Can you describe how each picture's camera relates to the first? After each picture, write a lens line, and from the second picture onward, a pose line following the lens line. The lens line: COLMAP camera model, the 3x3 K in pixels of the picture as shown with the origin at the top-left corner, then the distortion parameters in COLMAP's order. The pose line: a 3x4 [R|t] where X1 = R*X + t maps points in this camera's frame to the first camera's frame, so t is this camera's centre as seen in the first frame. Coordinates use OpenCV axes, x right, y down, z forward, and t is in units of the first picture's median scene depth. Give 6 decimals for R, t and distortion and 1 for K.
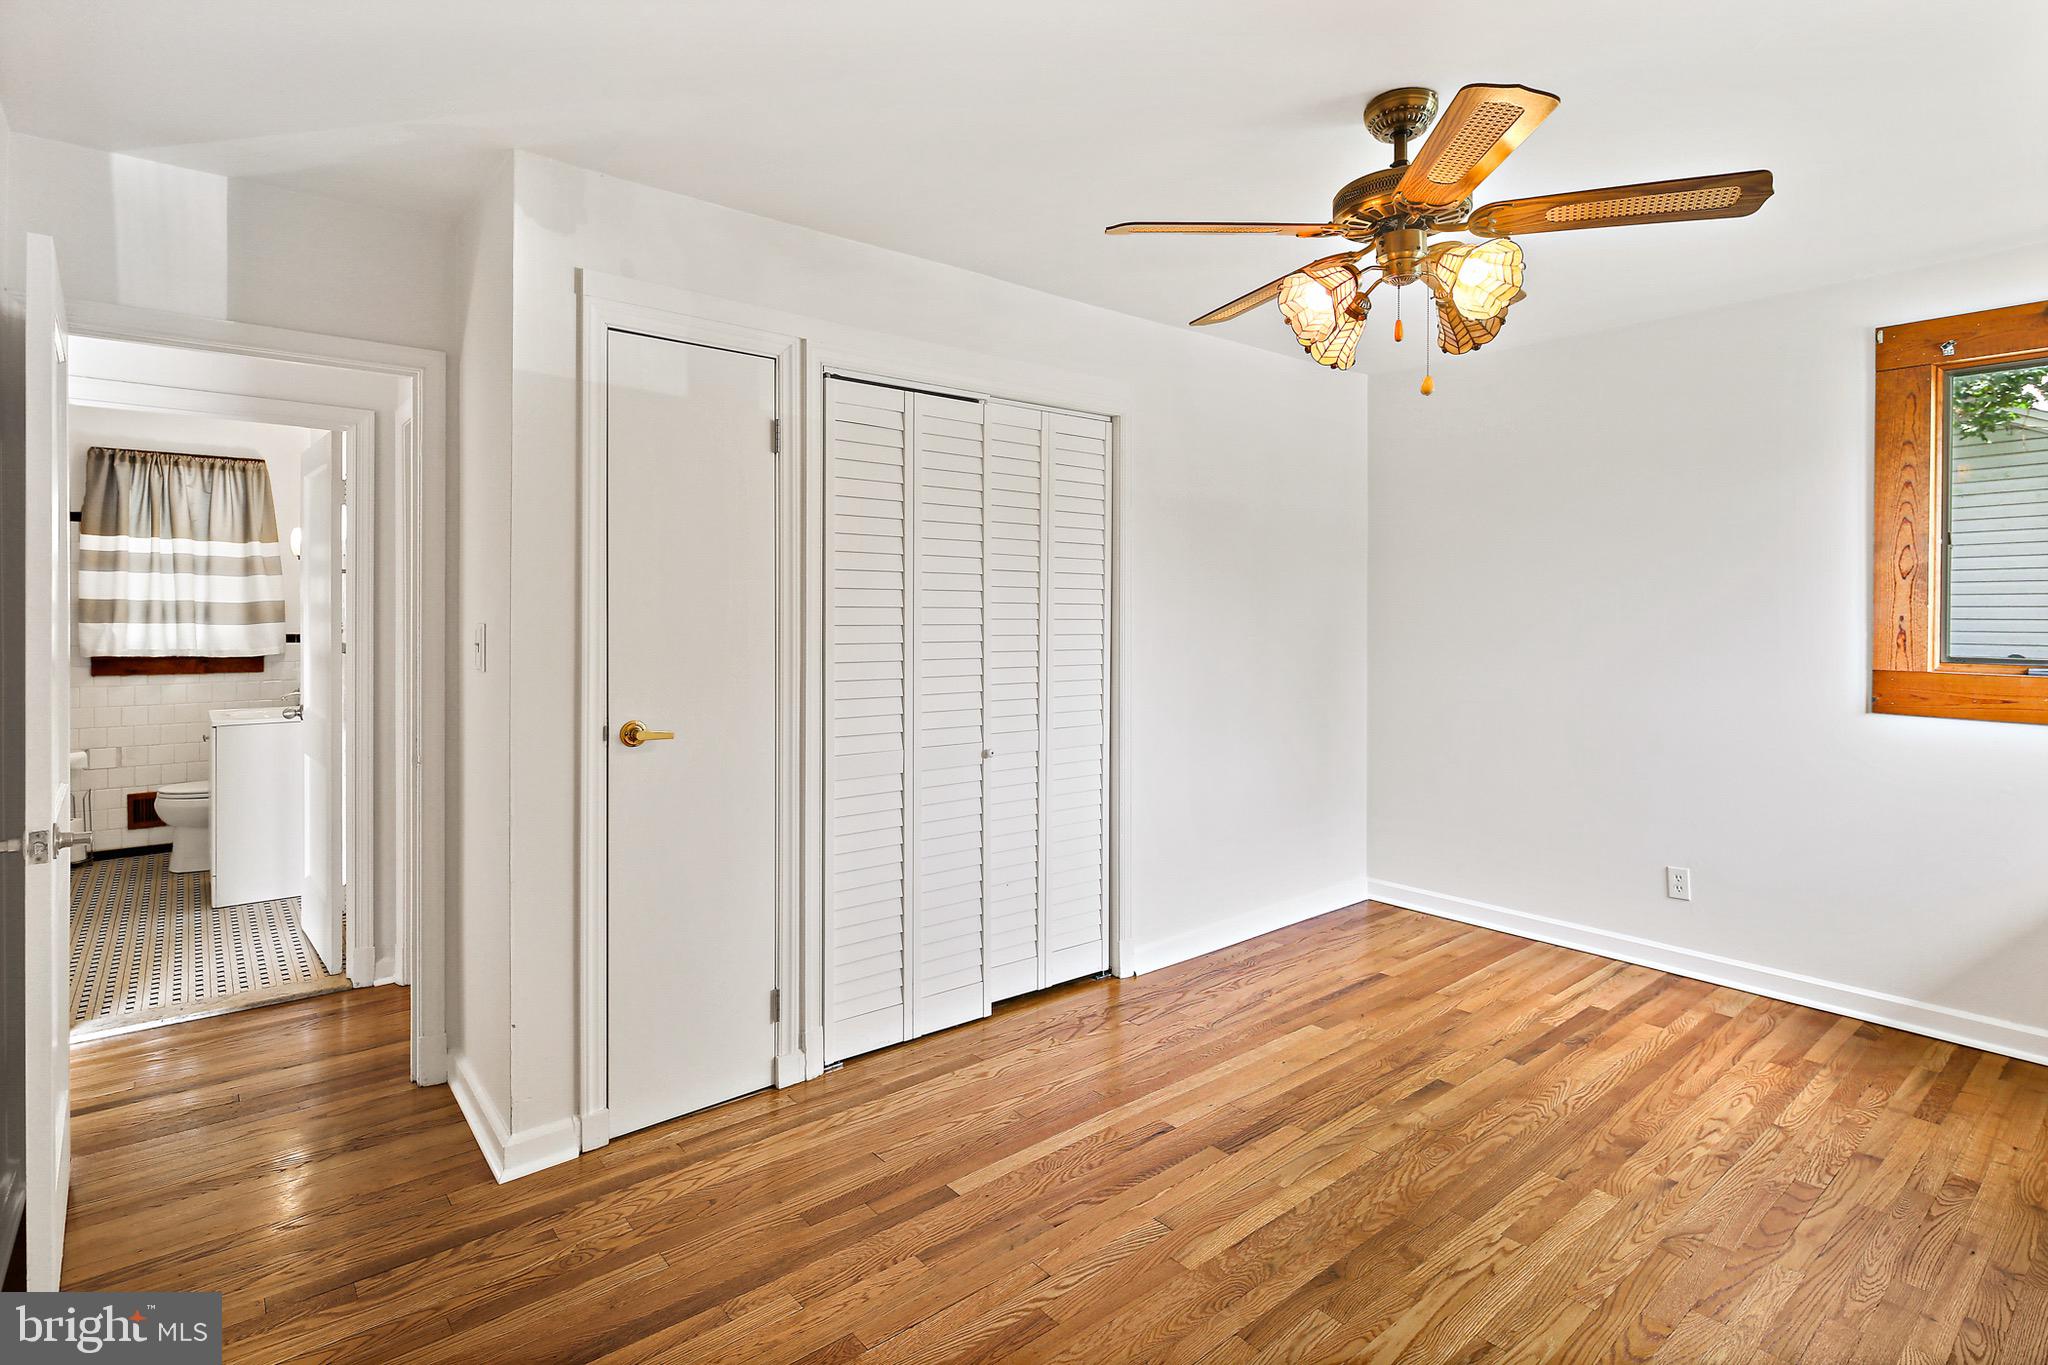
lens RADIAL K [[1006.5, 0, 1023.6], [0, 1006.5, 607.3], [0, 0, 1]] dist [0.000233, -0.001692]
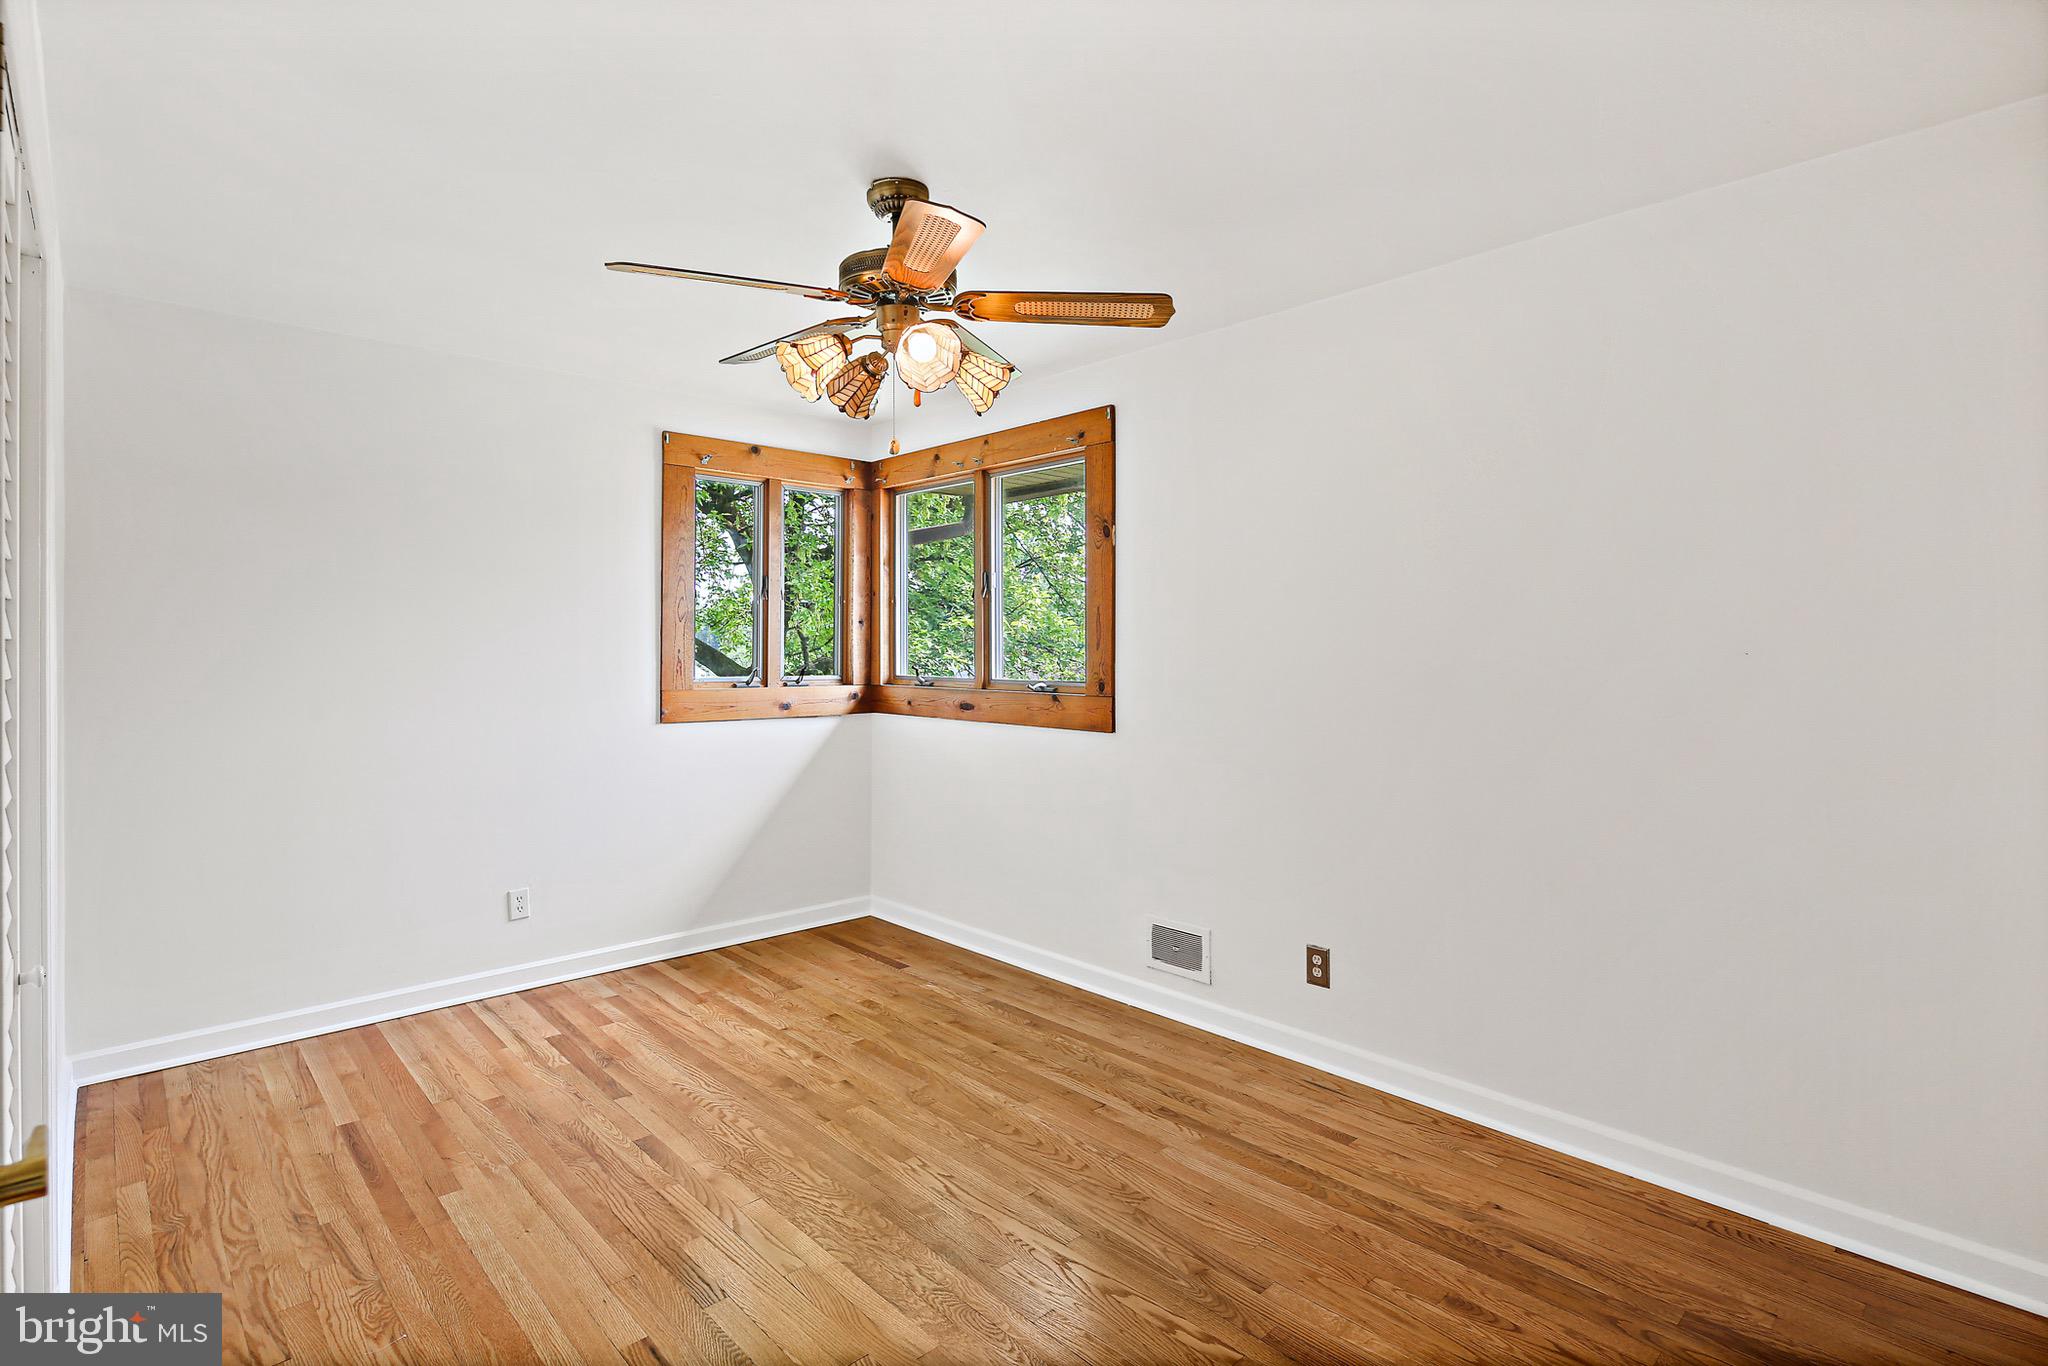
lens RADIAL K [[989.6, 0, 1023.9], [0, 989.6, 658.5], [0, 0, 1]] dist [0.003108, -0.004501]
pose [[-0.051952, -0.012493, 0.998571, -0.475343], [-0.003150, 0.999919, 0.012346, 0.002287], [-0.998645, -0.002504, -0.051987, 0.610910]]
